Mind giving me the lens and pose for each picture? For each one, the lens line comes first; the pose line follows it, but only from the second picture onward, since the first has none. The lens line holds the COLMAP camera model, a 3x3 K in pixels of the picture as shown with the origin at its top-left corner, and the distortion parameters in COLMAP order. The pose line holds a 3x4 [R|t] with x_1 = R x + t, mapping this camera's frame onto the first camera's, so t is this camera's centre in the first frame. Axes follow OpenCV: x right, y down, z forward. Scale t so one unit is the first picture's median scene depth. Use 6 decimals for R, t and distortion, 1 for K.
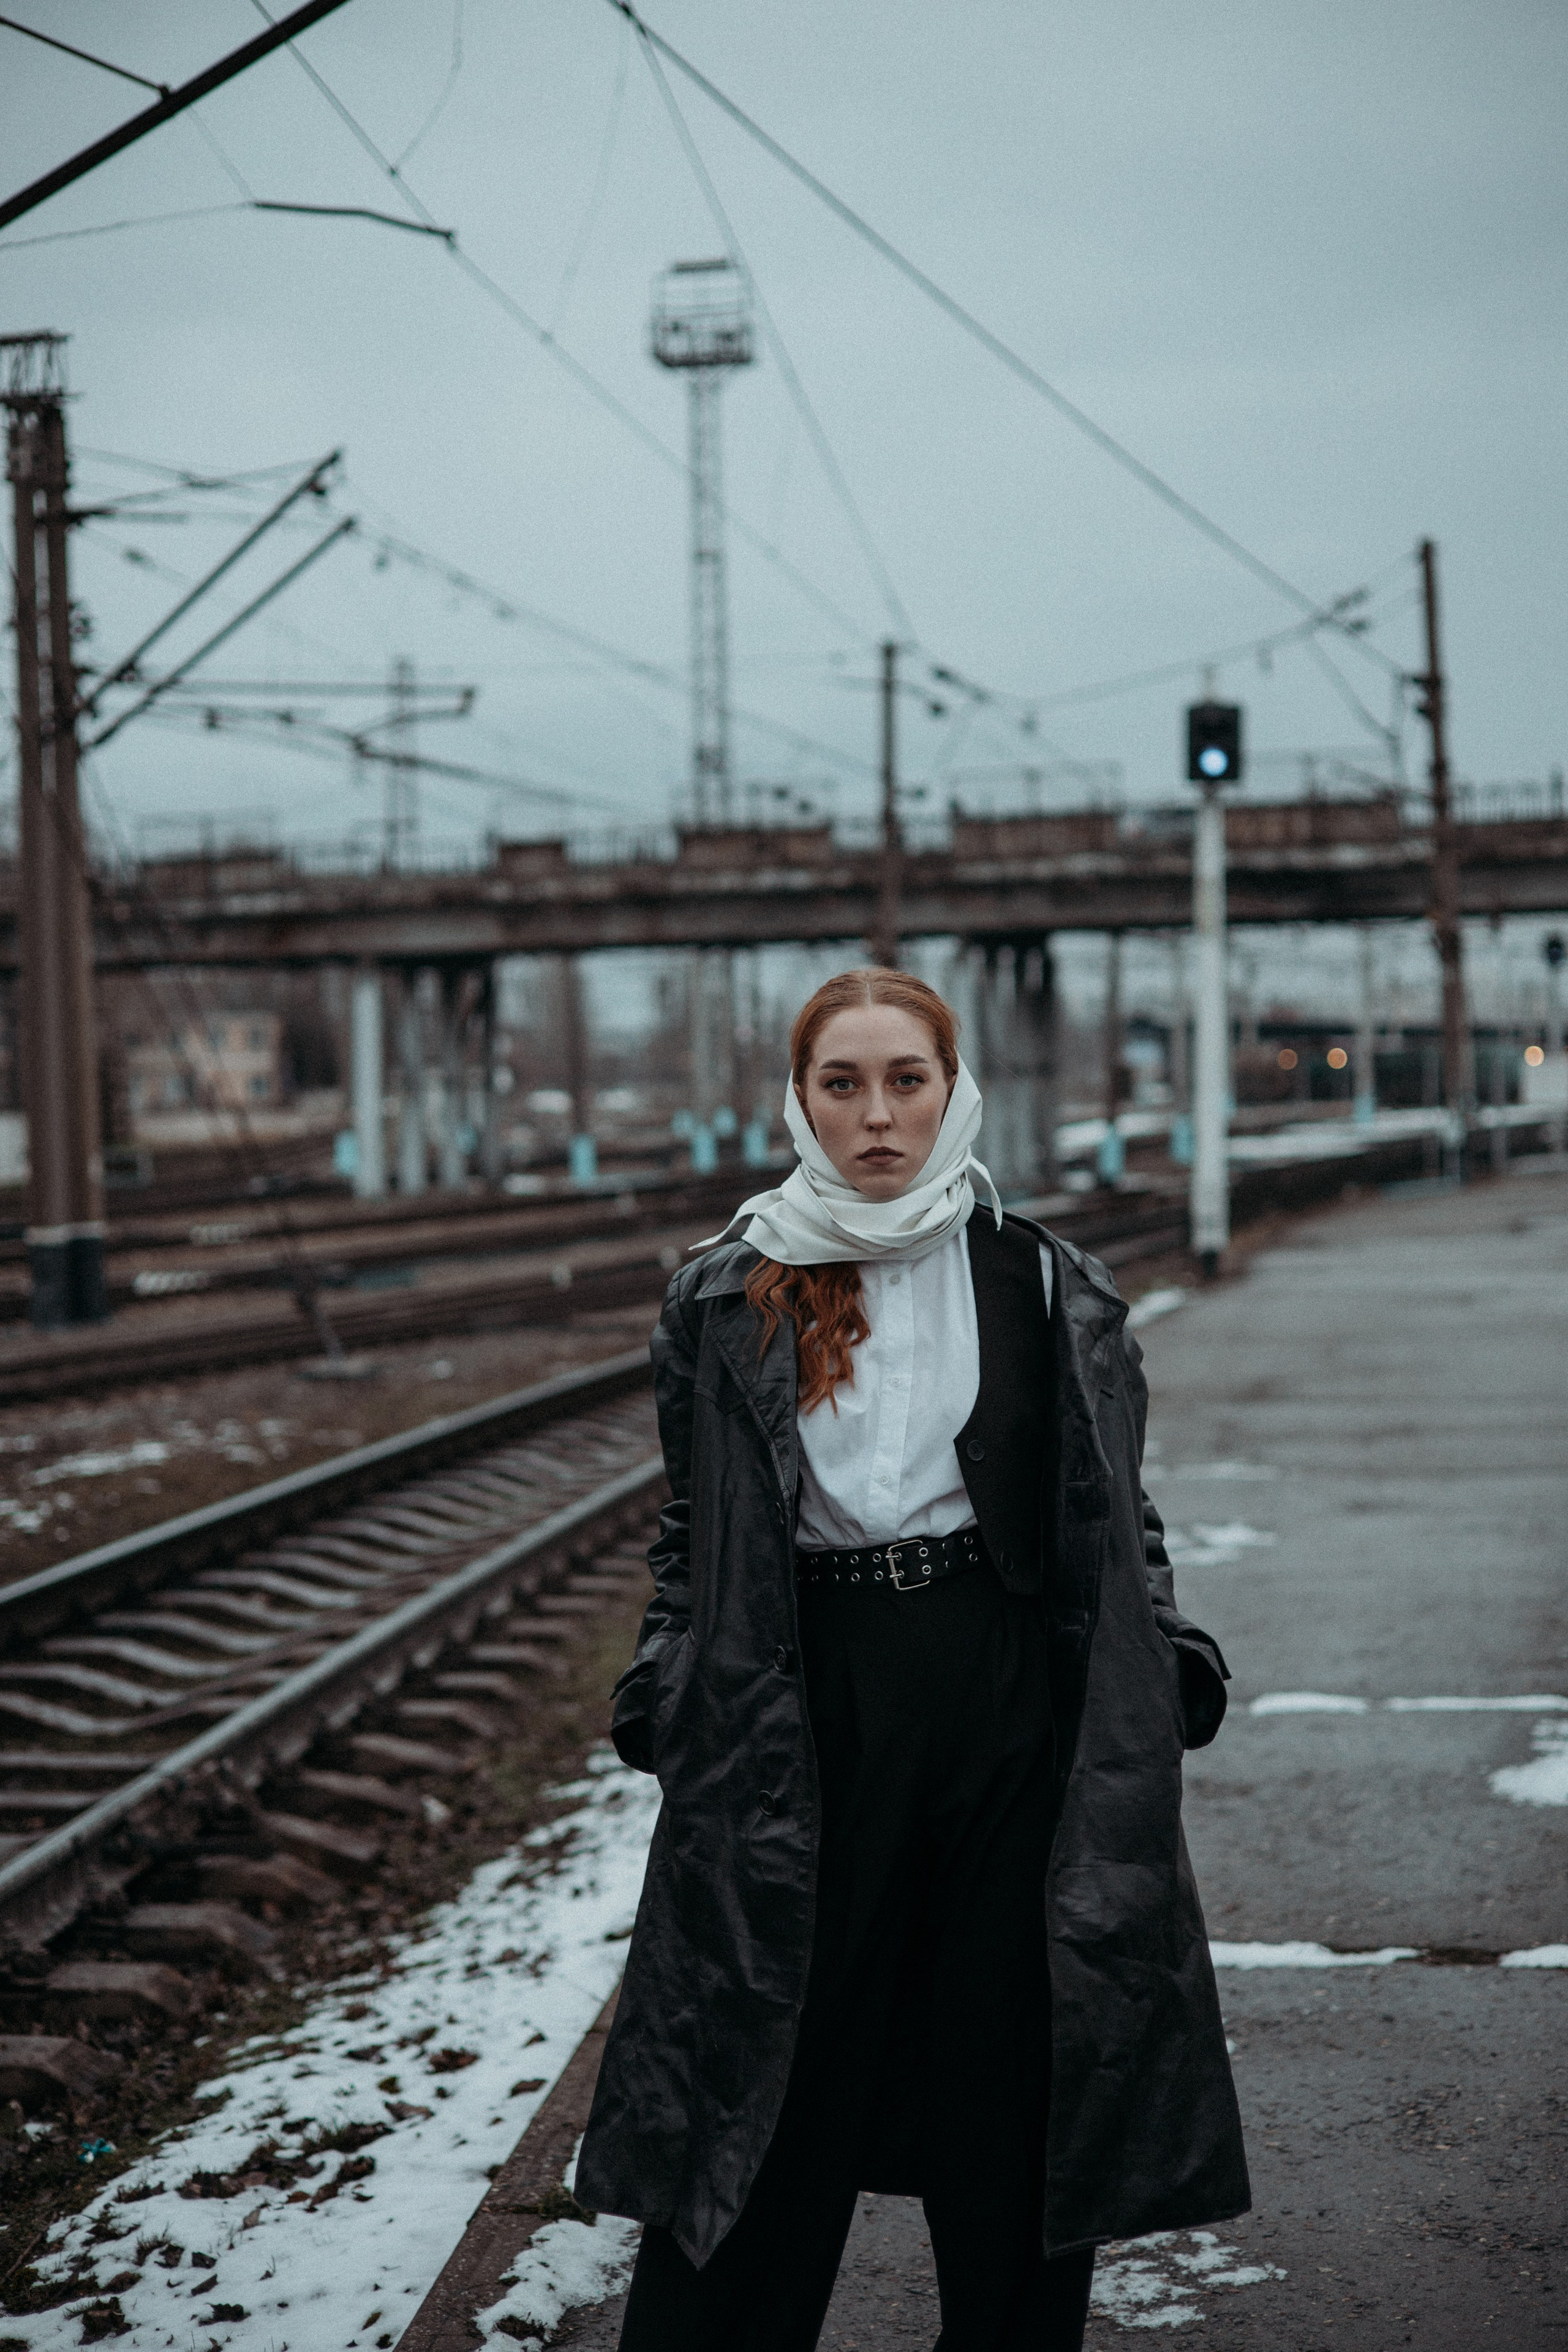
lens RADIAL K [[3507.9, 0, 784.0], [0, 3507.9, 1176.0], [0, 0, 1]] dist [0.026305, -0.097485]
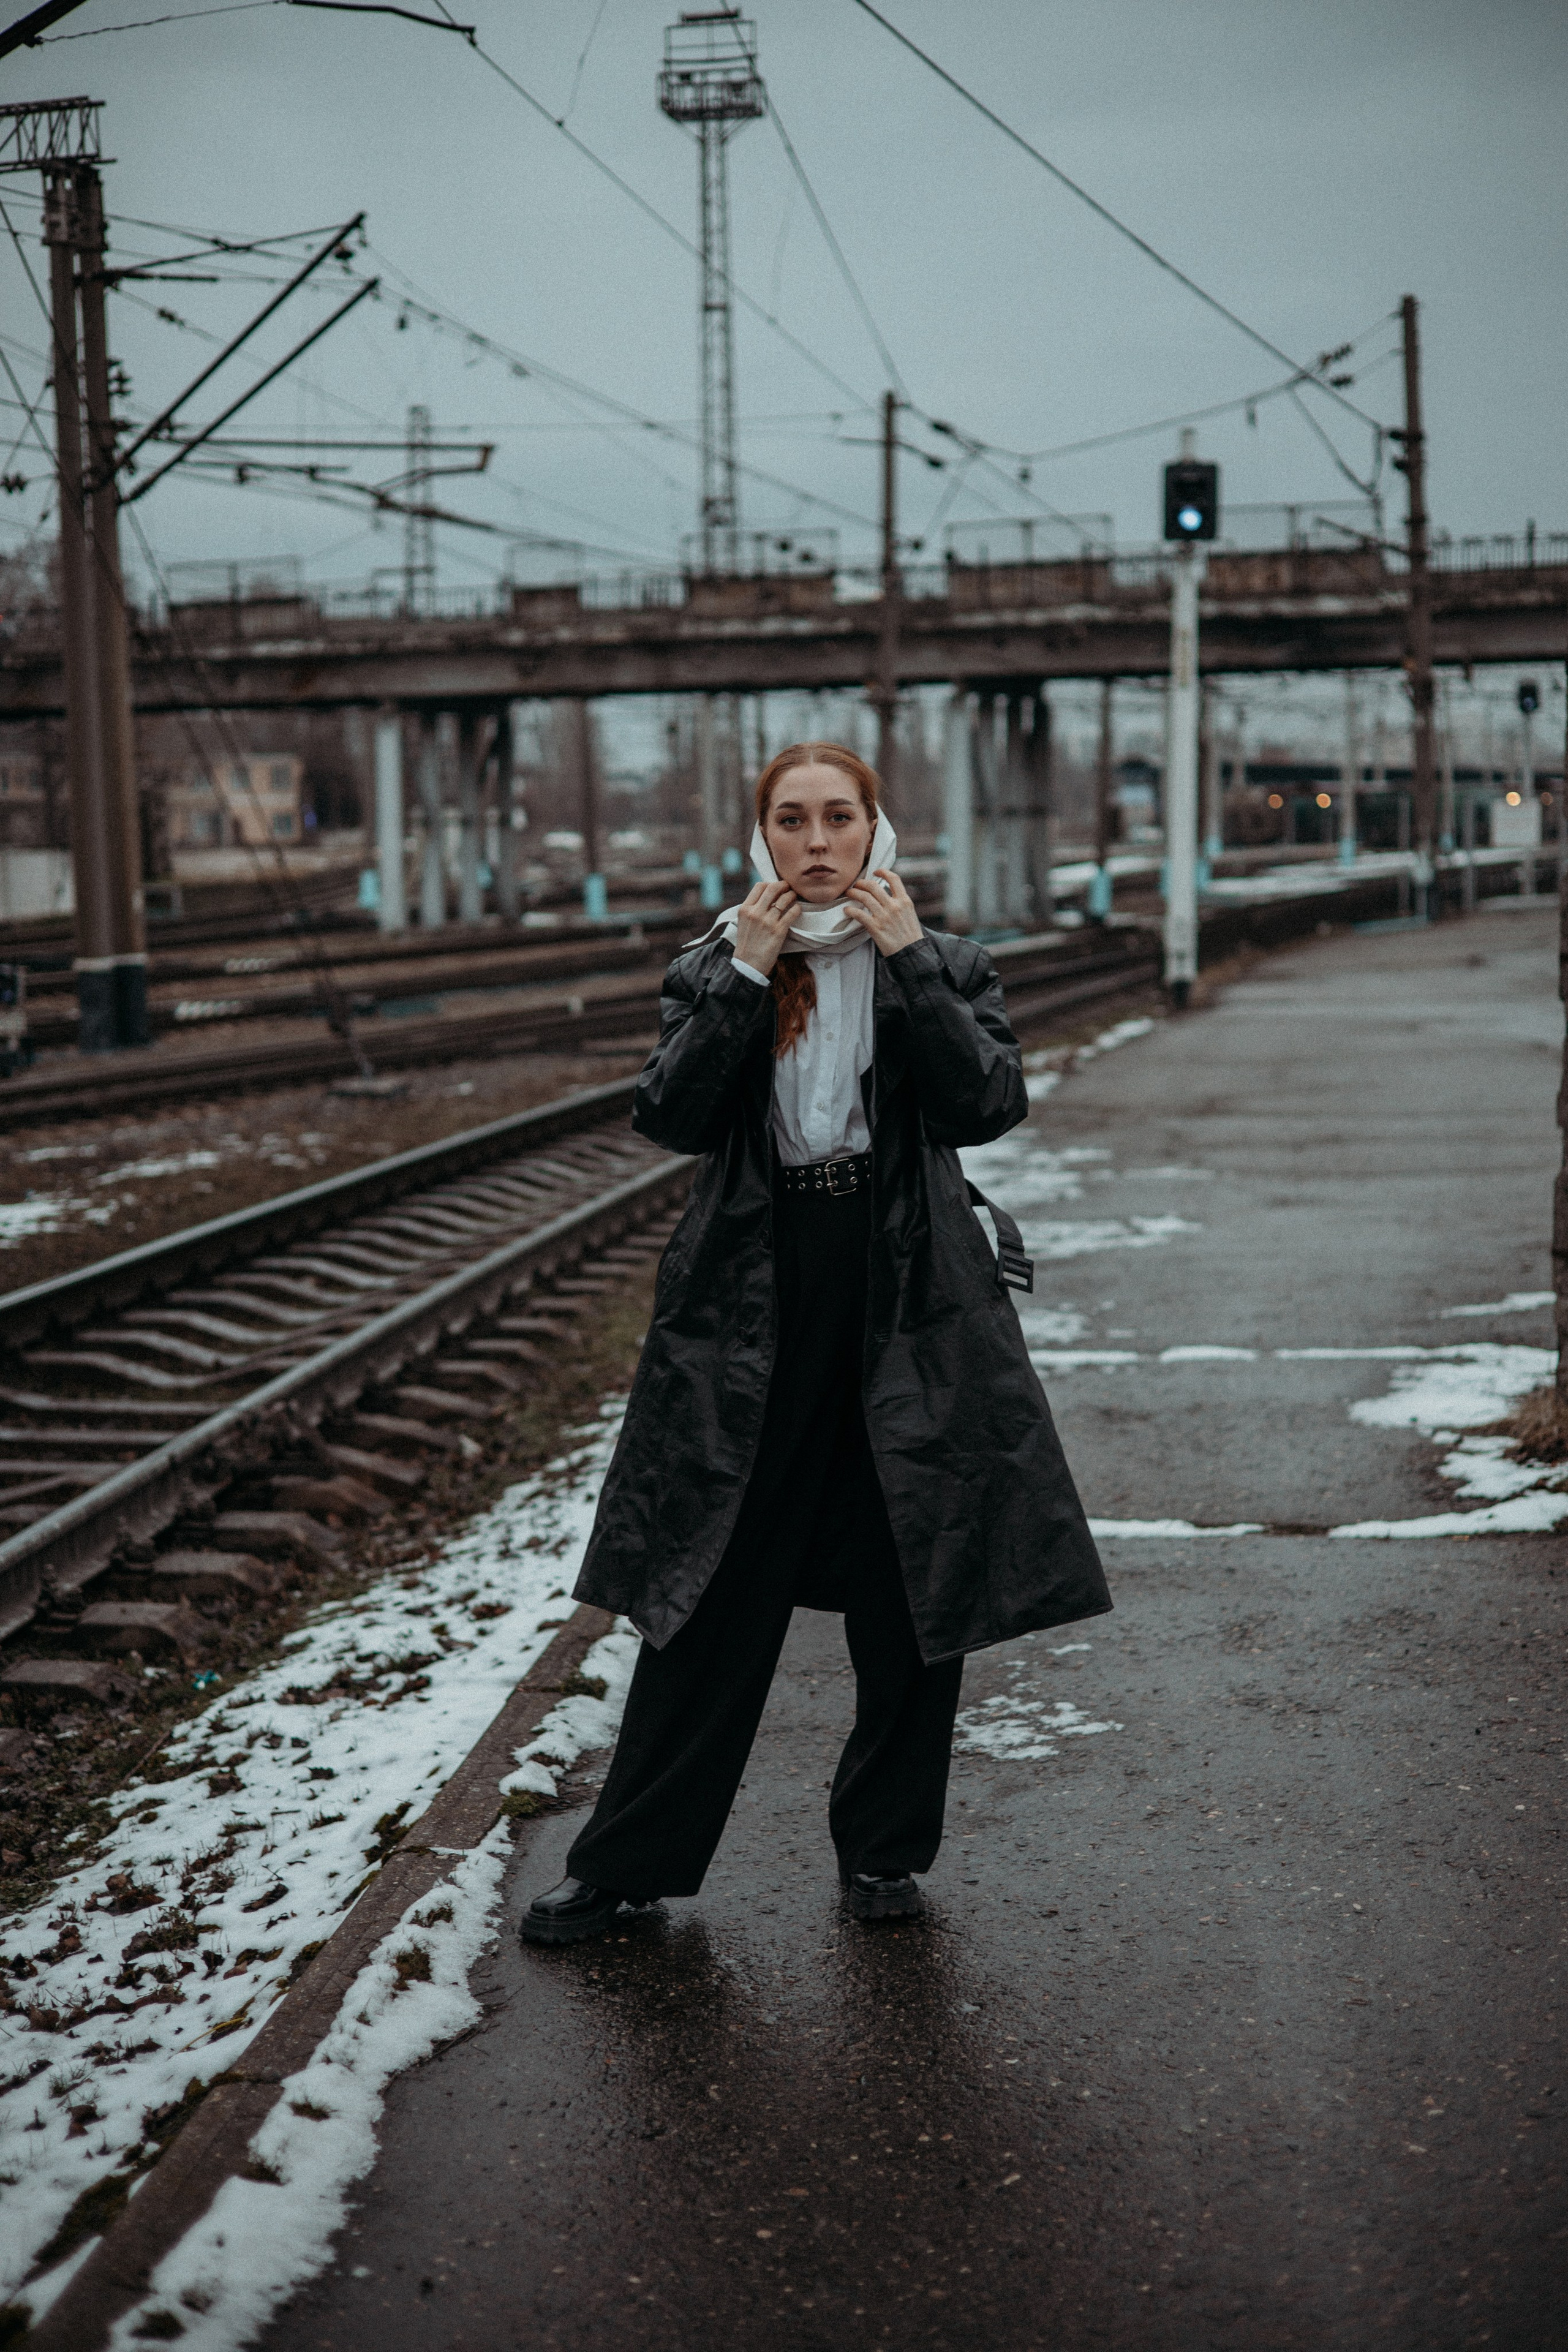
lens RADIAL K [[3444.9, 0, 780.8], [0, 3444.9, 1213.9], [0, 0, 1]] dist [0.036294, -0.025177]
pose [[0.999987, 0.003741, -0.003596, 0.003199], [-0.003417, 0.996261, 0.086328, 0.001228], [0.003906, -0.086314, 0.996260, -0.052181]]
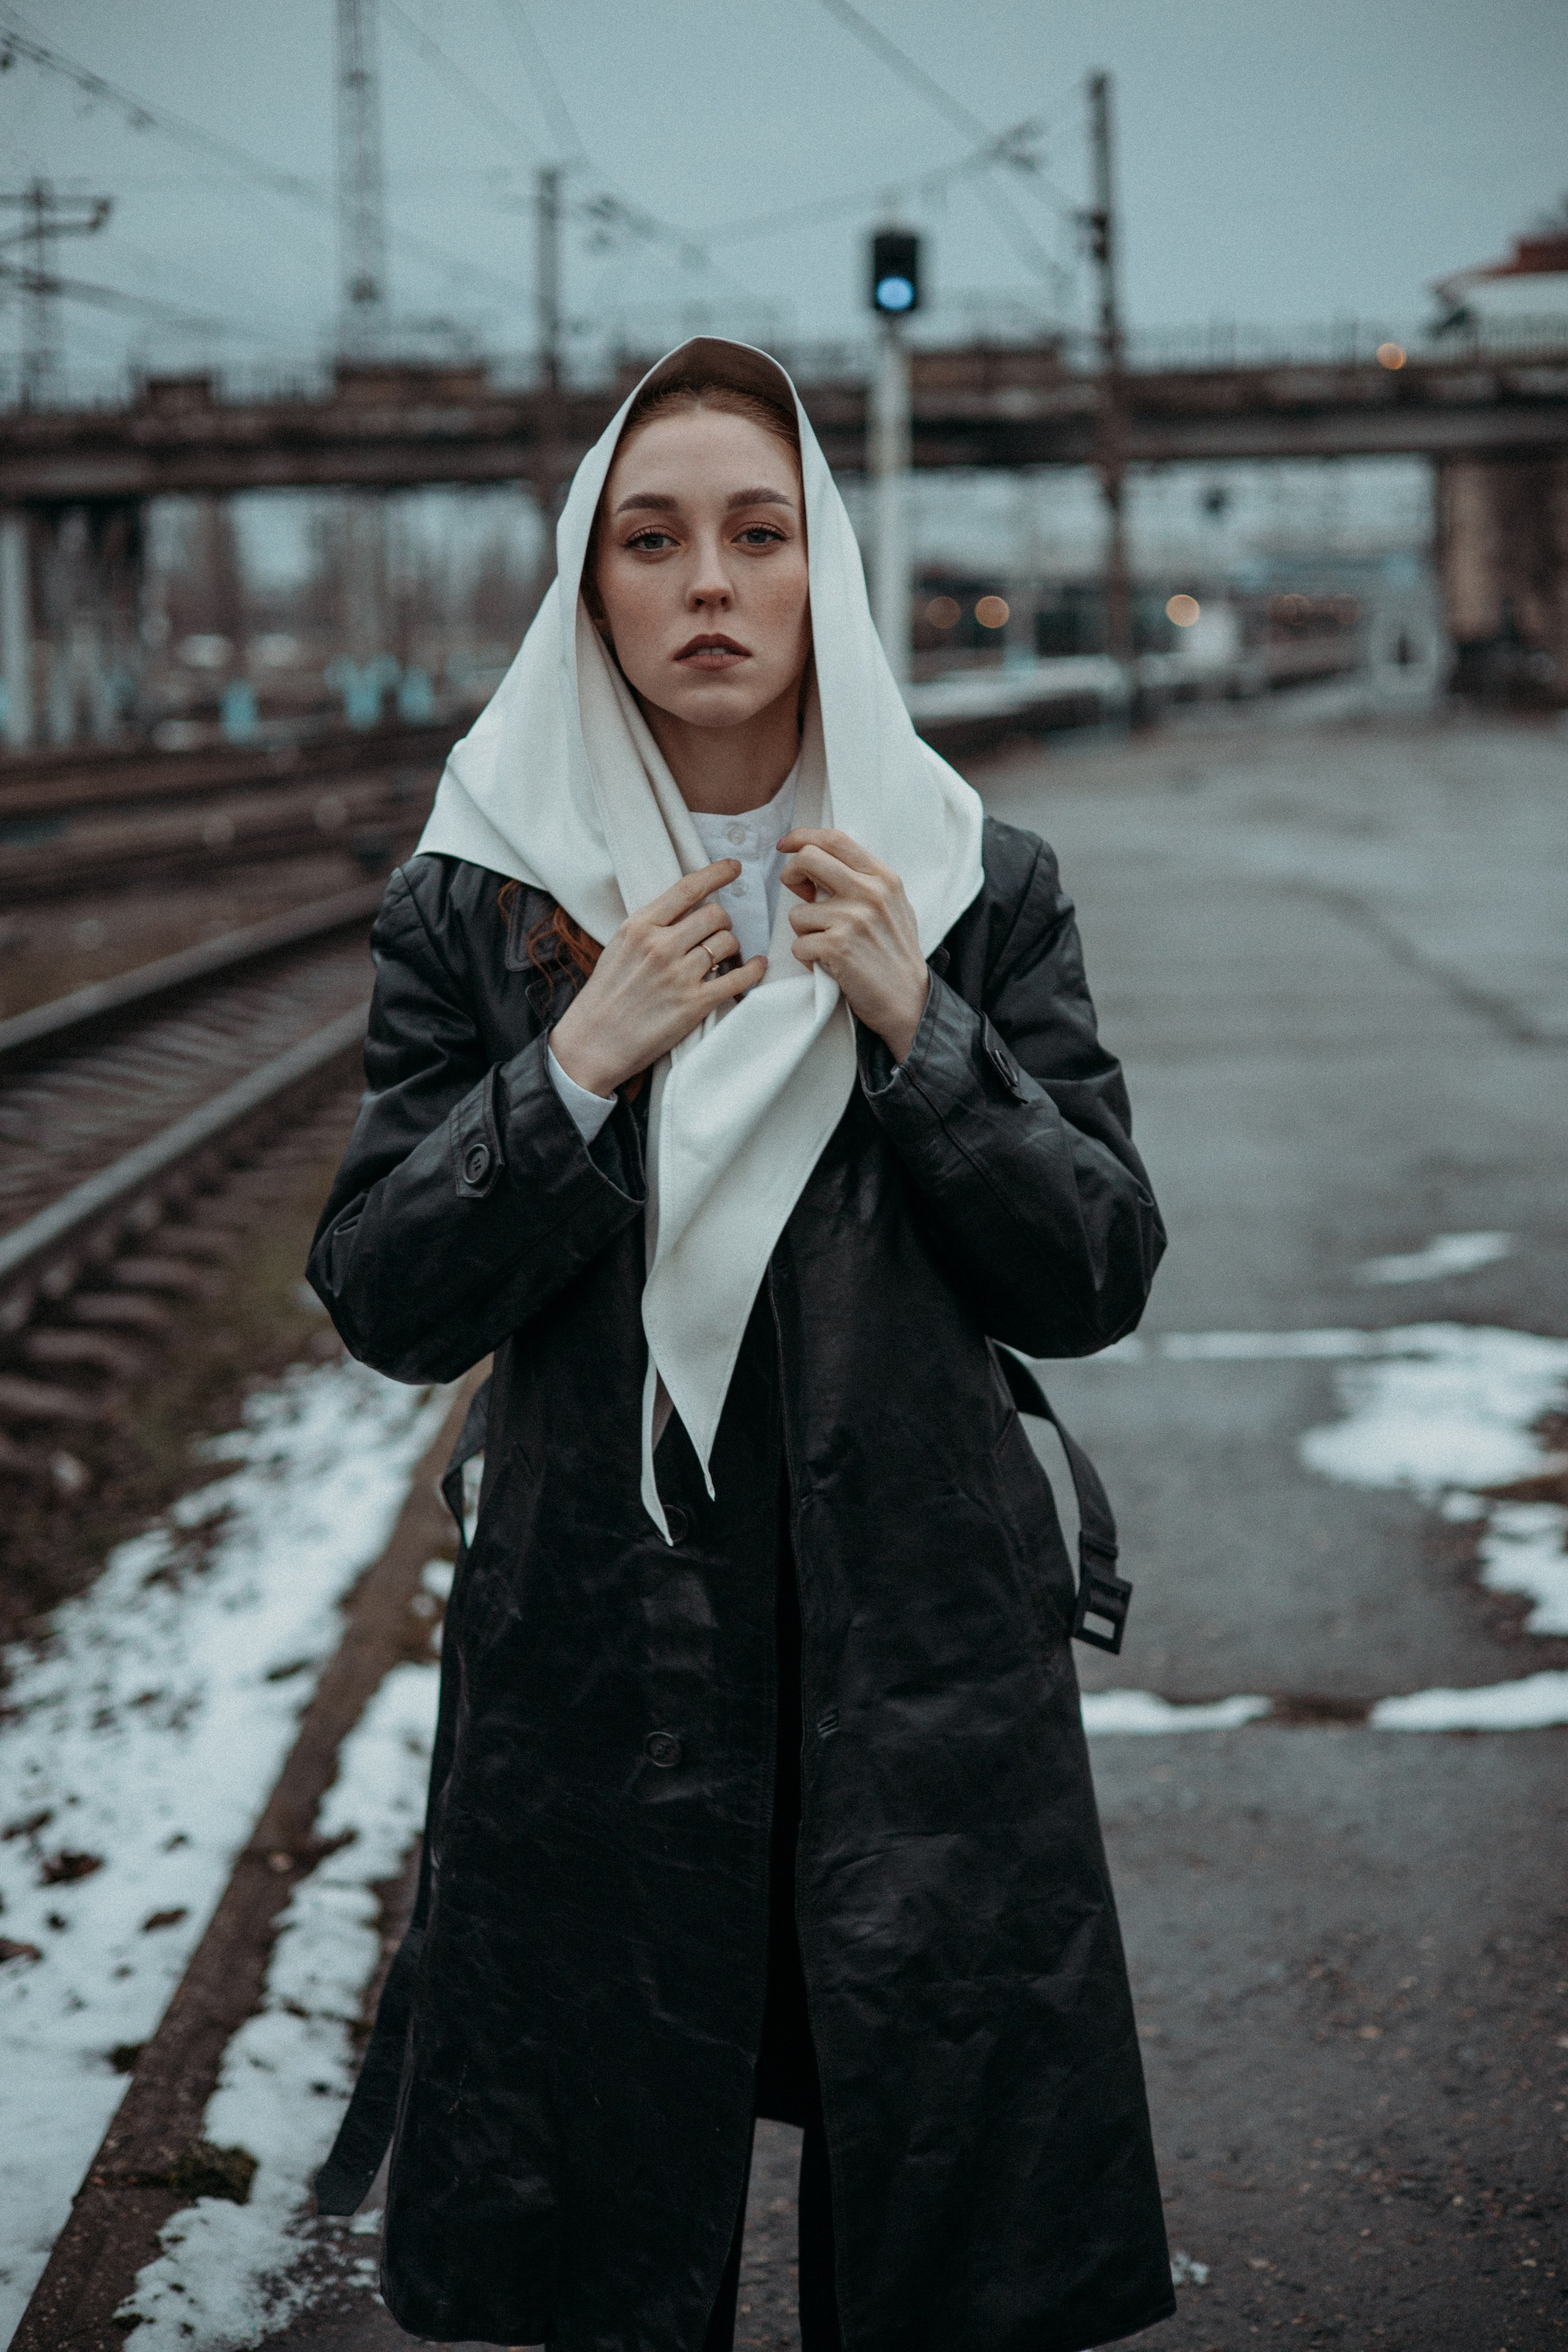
lens RADIAL K [[3348.0, 0, 784.0], [0, 3348.0, 1176.0], [0, 0, 1]] dist [0.030914, -0.097745]
pose [[0.994854, -0.010694, 0.100755, -0.002220], [-0.002827, 0.991098, 0.133106, -0.001037], [-0.101282, -0.132706, 0.985967, 0.064624]]
